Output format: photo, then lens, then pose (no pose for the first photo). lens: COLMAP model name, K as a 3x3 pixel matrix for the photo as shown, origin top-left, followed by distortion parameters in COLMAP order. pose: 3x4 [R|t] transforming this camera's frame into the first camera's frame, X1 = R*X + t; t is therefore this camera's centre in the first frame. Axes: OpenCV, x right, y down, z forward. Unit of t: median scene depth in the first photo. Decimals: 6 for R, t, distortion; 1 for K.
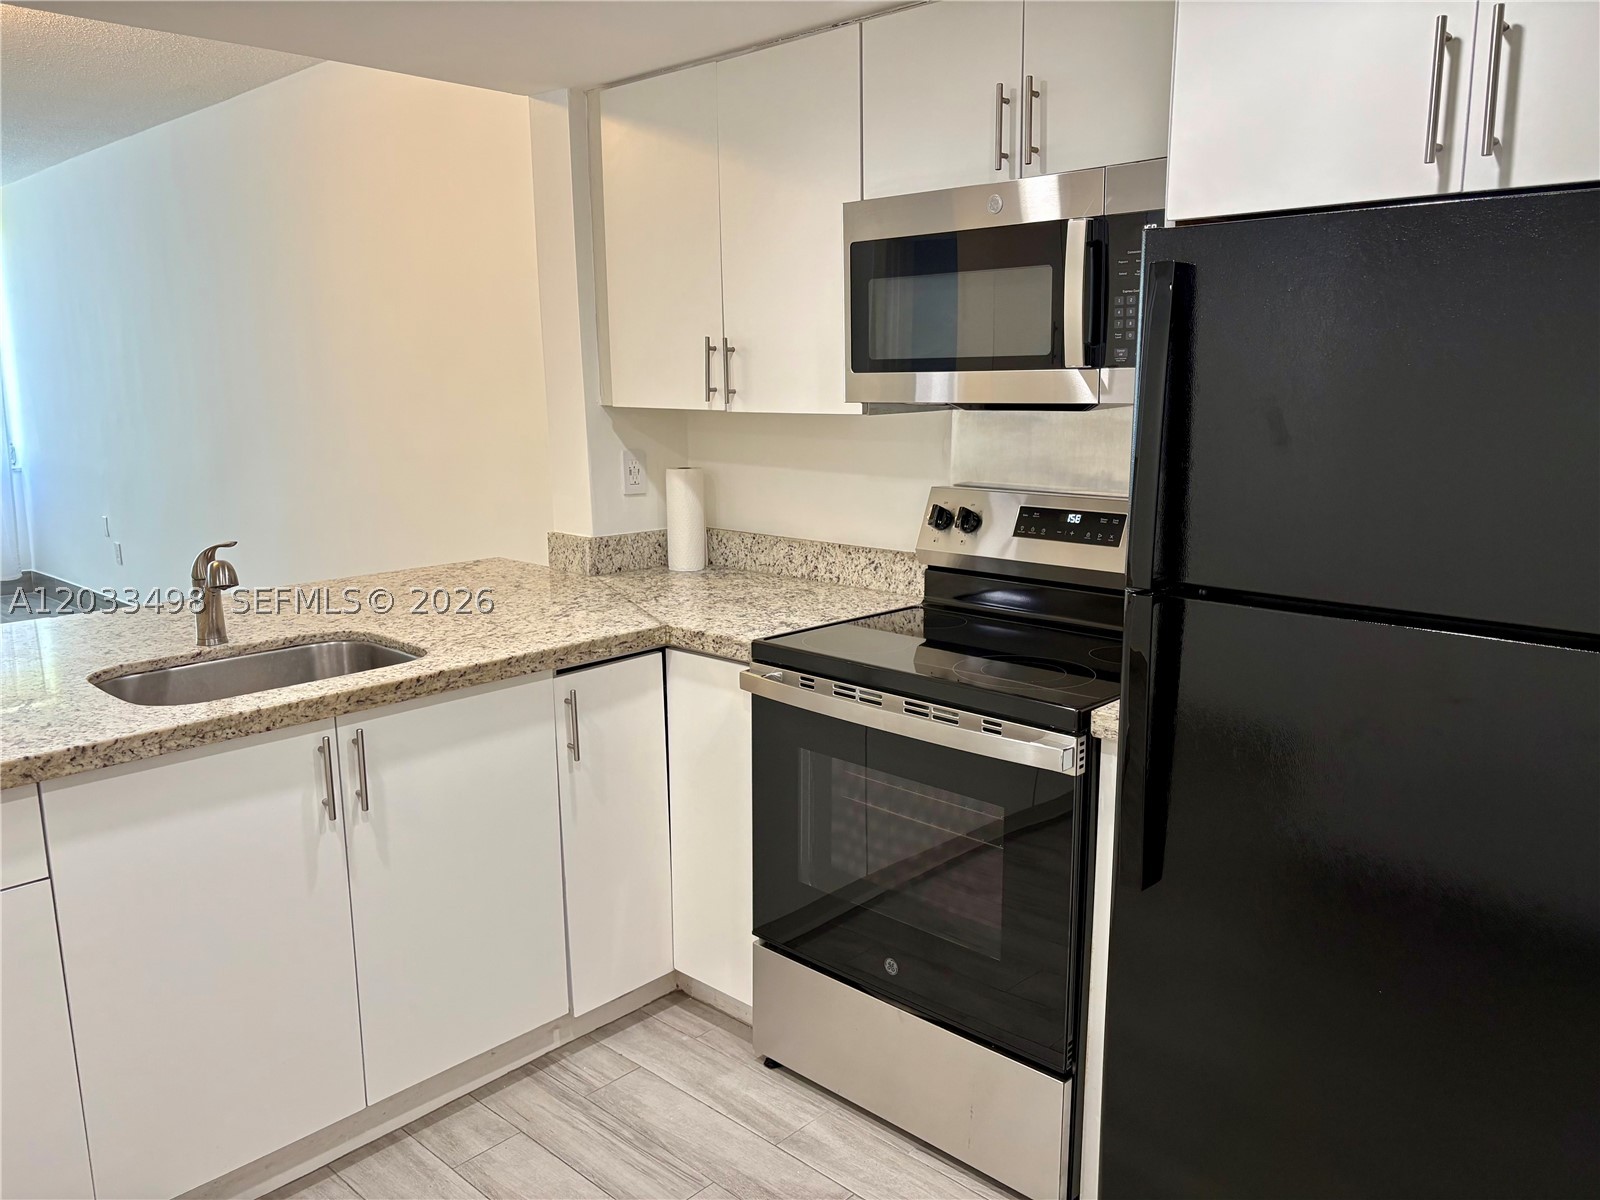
lens RADIAL K [[1204.2, 0, 802.3], [0, 1204.2, 594.9], [0, 0, 1]] dist [0.047326, -0.060958]
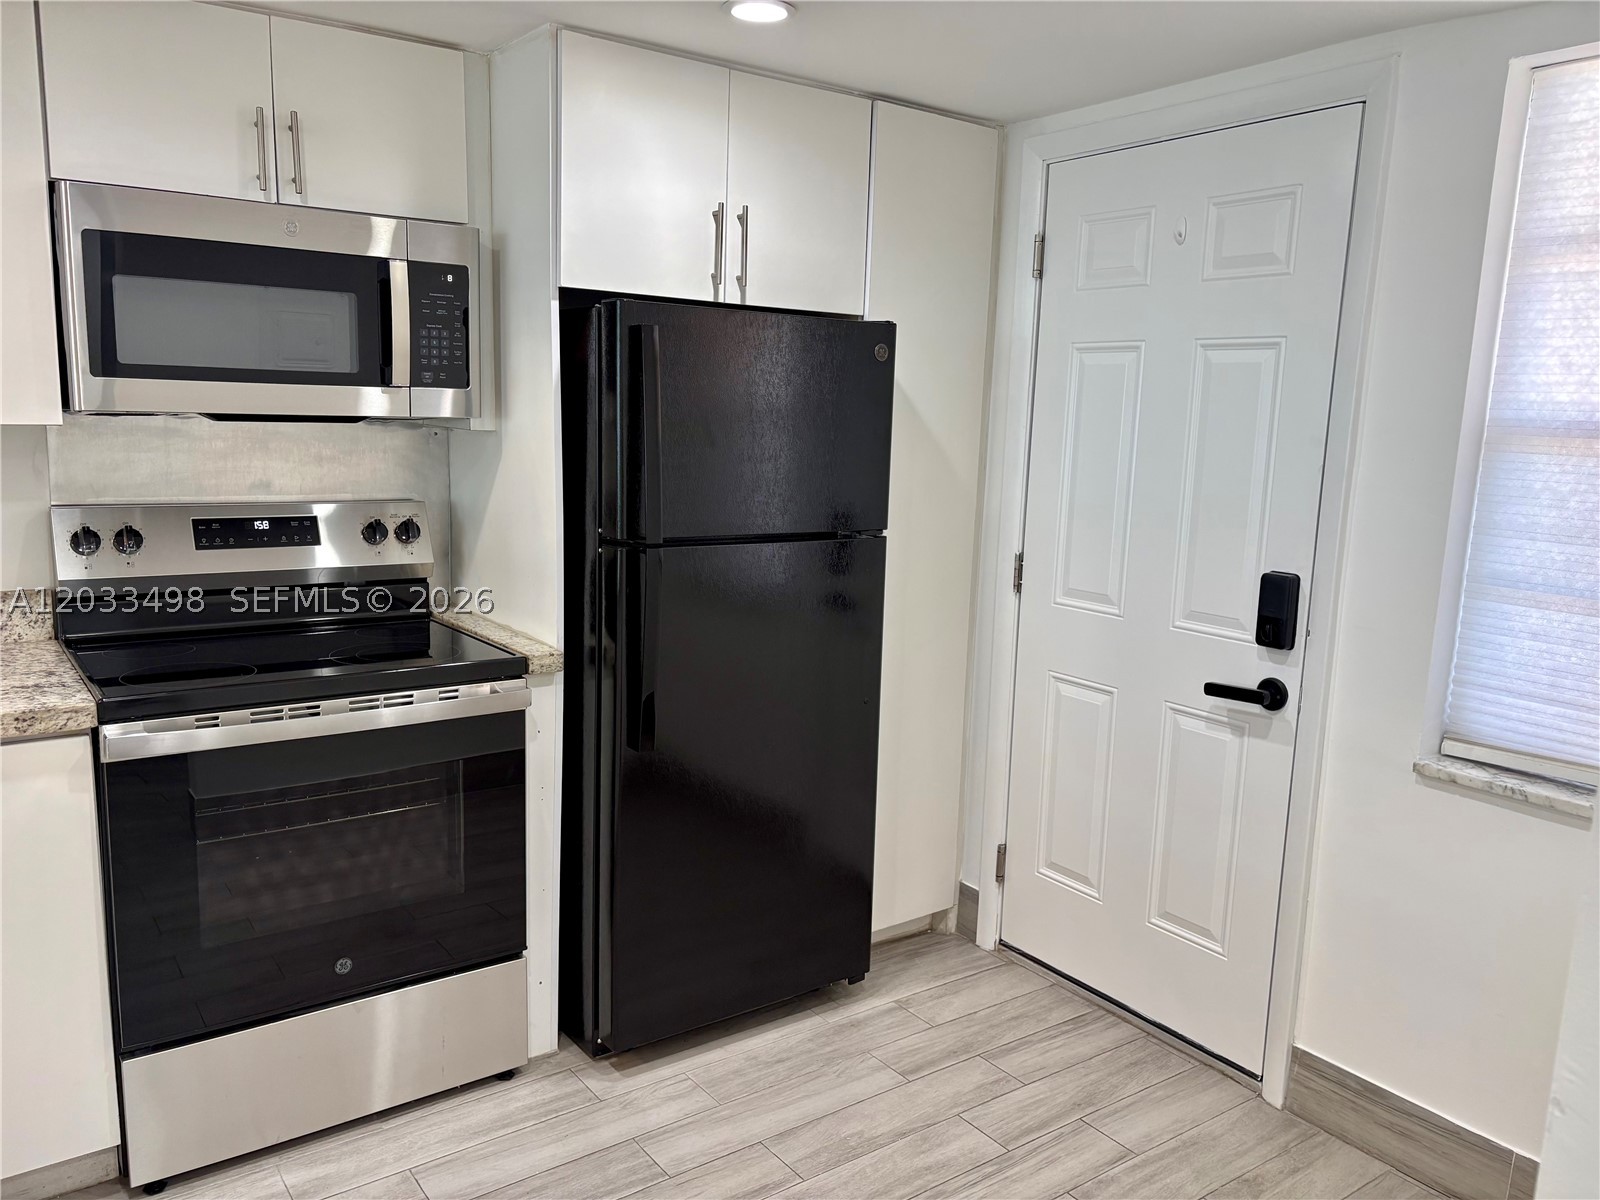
lens RADIAL K [[1210.5, 0, 812.3], [0, 1210.5, 597.0], [0, 0, 1]] dist [0.056730, -0.057468]
pose [[0.180840, -0.139780, 0.973529, -0.757348], [0.150397, 0.982137, 0.113079, -0.051797], [-0.971945, 0.125967, 0.198632, 0.344565]]
